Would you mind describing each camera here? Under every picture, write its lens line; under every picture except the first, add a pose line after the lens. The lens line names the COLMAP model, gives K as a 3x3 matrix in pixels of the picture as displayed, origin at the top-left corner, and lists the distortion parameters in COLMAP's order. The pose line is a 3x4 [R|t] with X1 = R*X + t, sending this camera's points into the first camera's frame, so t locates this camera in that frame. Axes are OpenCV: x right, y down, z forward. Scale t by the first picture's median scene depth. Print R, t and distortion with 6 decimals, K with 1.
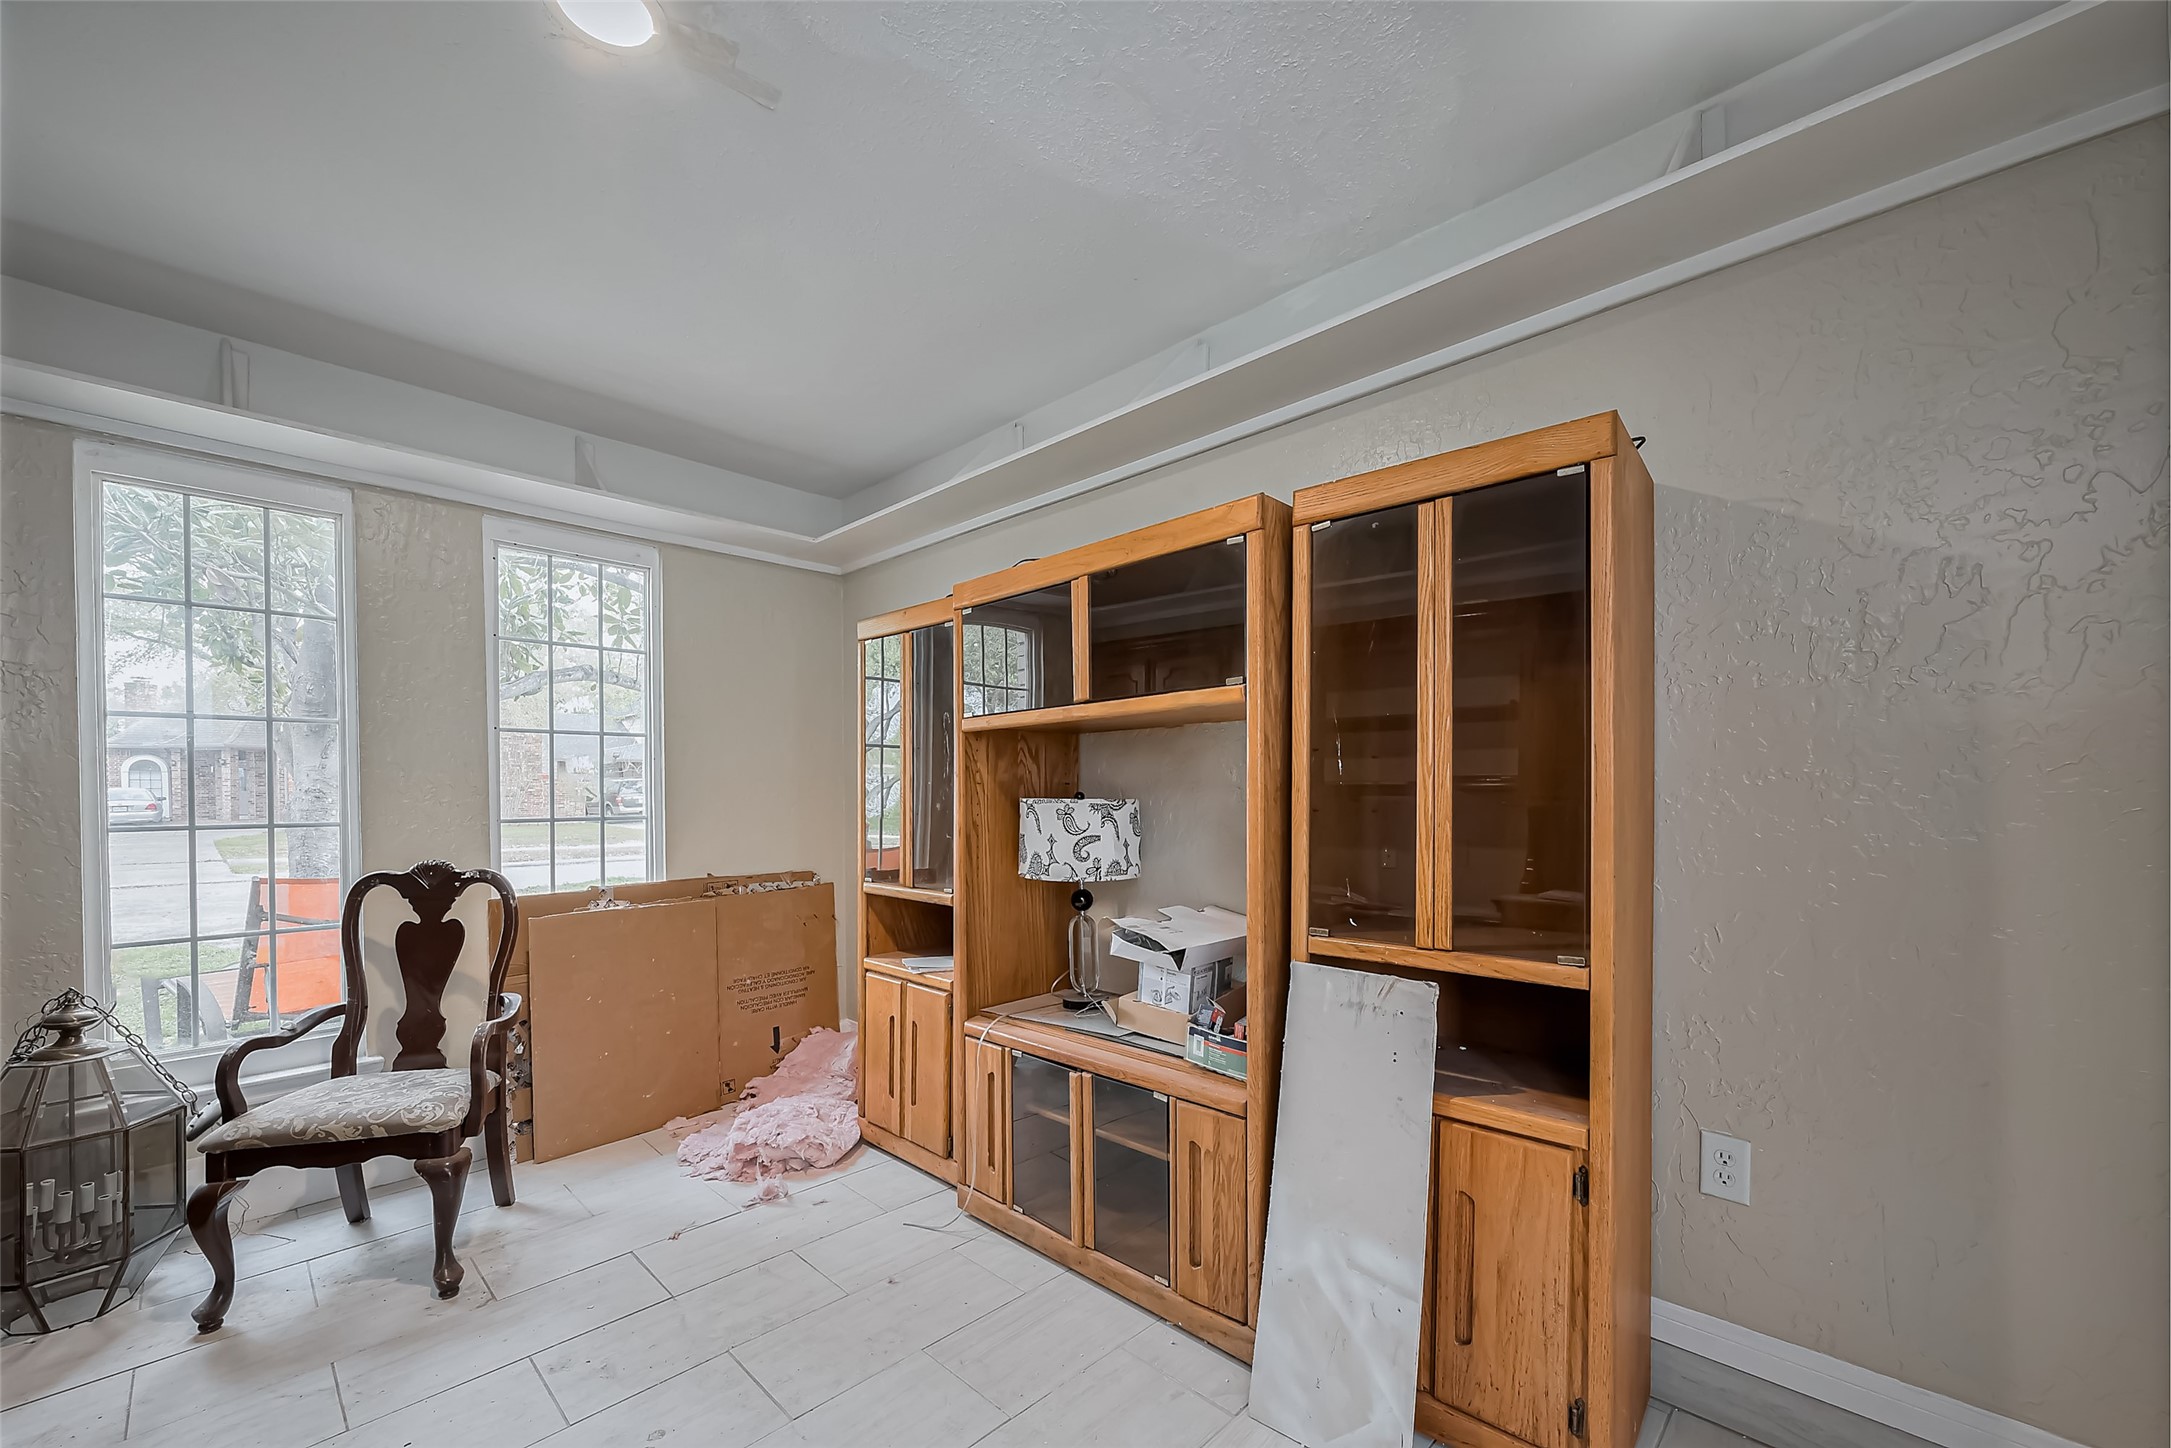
lens RADIAL K [[852.6, 0, 1088.2], [0, 852.6, 788.3], [0, 0, 1]] dist [0.000336, -0.000022]
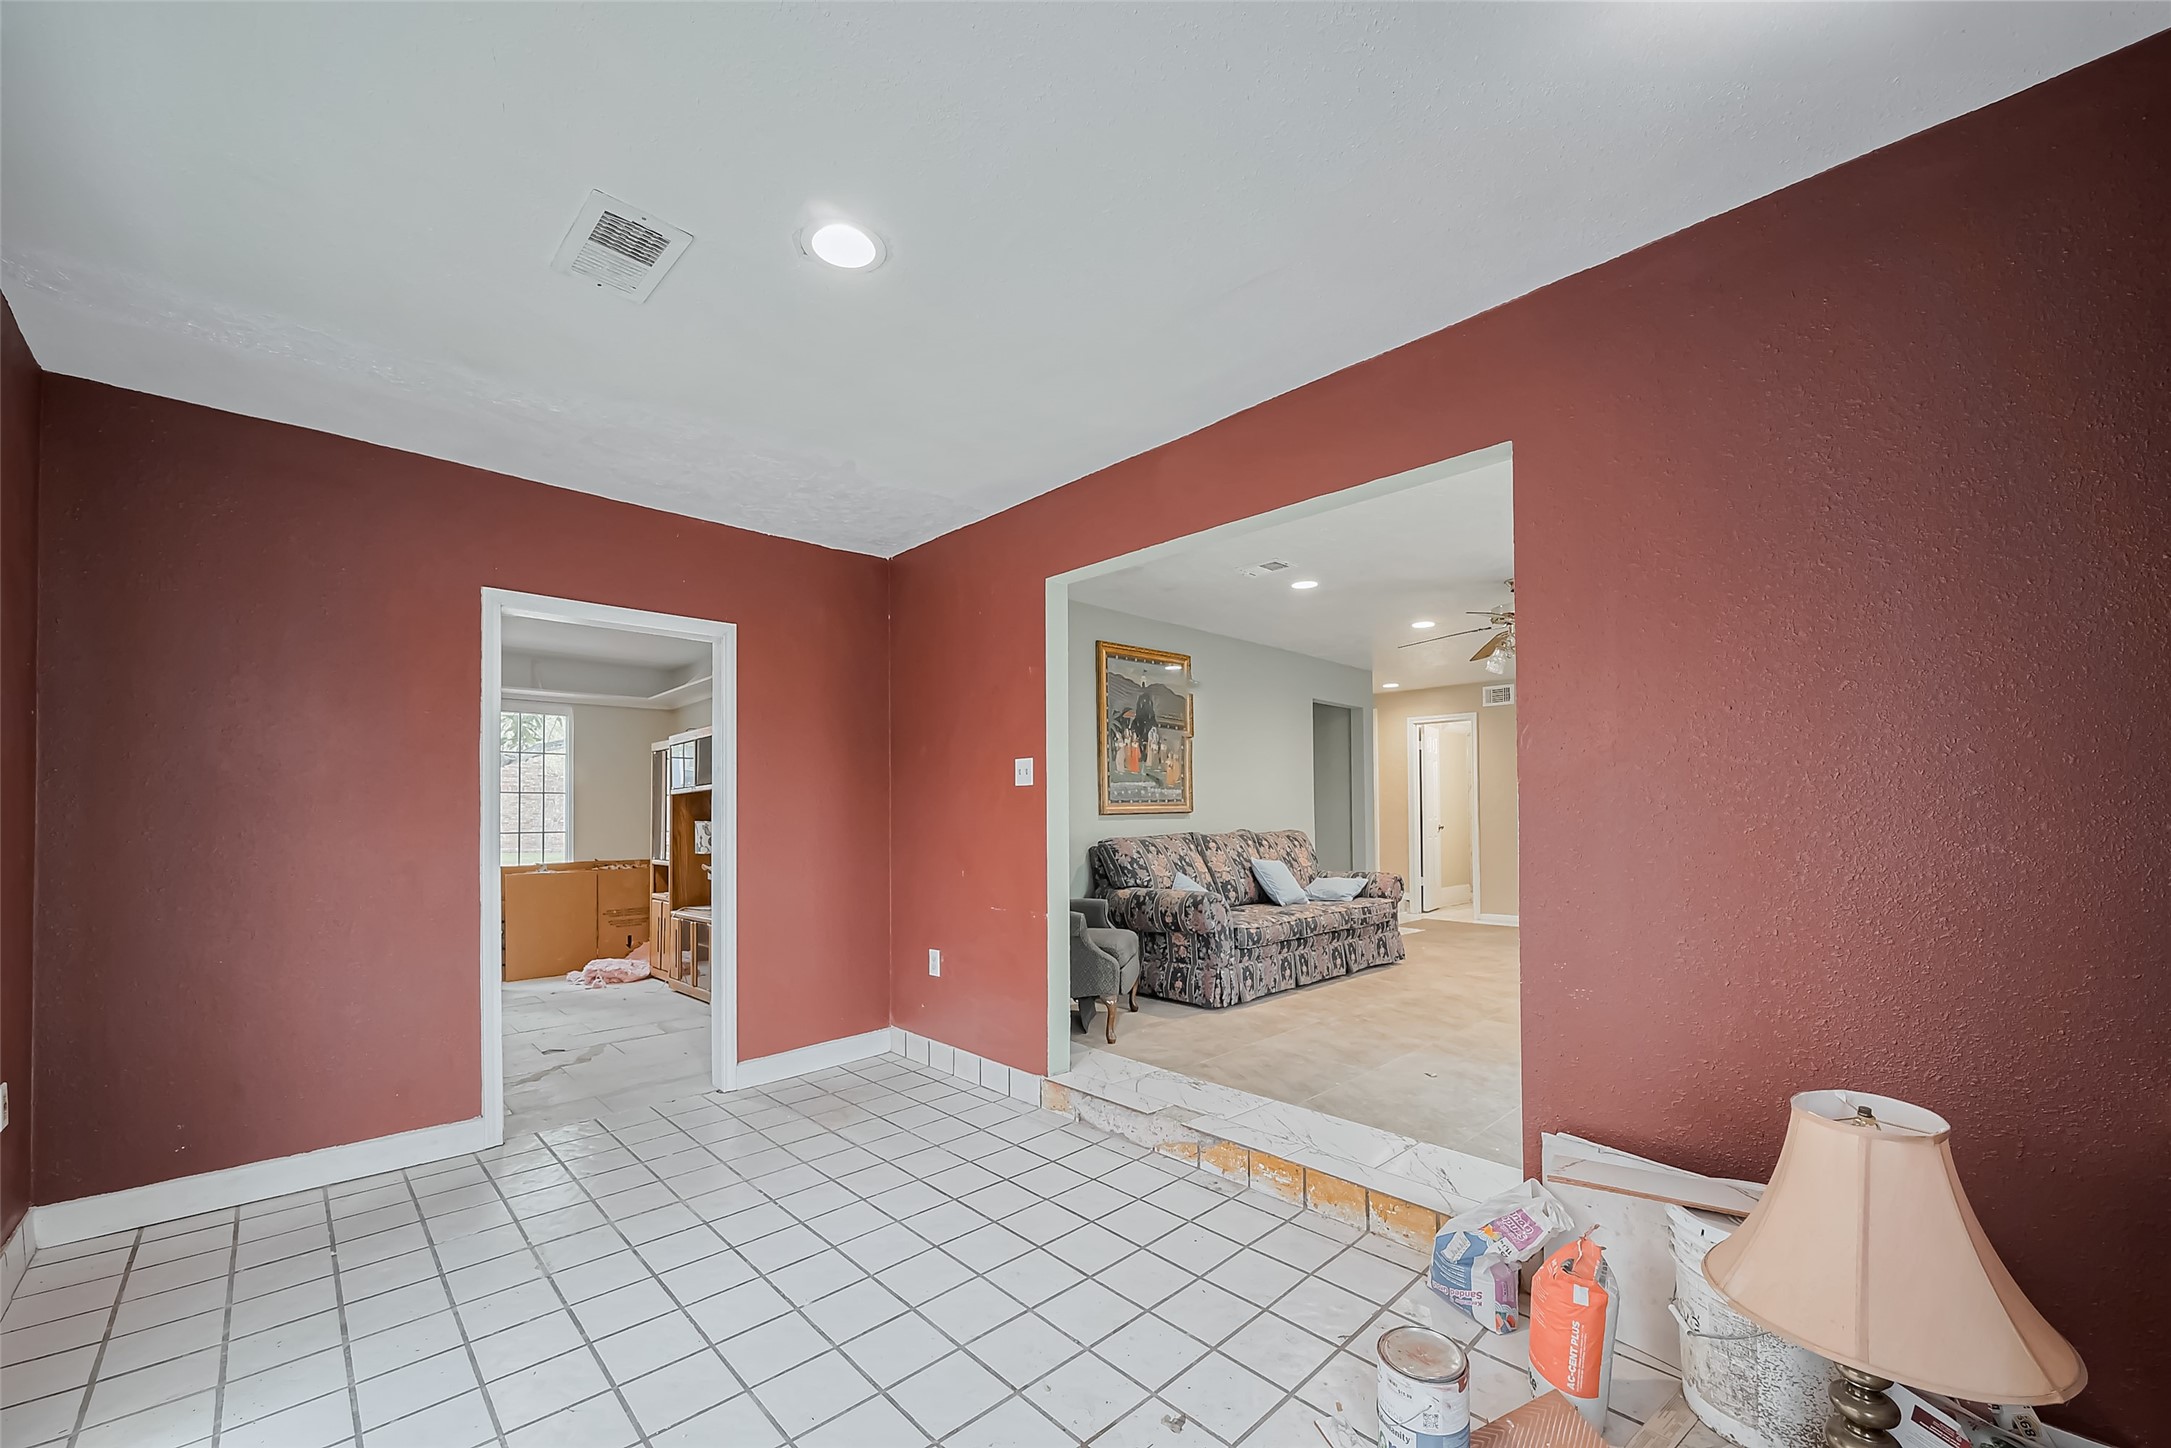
lens RADIAL K [[852.6, 0, 1088.2], [0, 852.6, 788.3], [0, 0, 1]] dist [0.000336, -0.000022]
pose [[0.999190, -0.006118, -0.039774, 0.975655], [0.004893, 0.999513, -0.030818, -0.003635], [0.039943, 0.030598, 0.998733, -1.204025]]
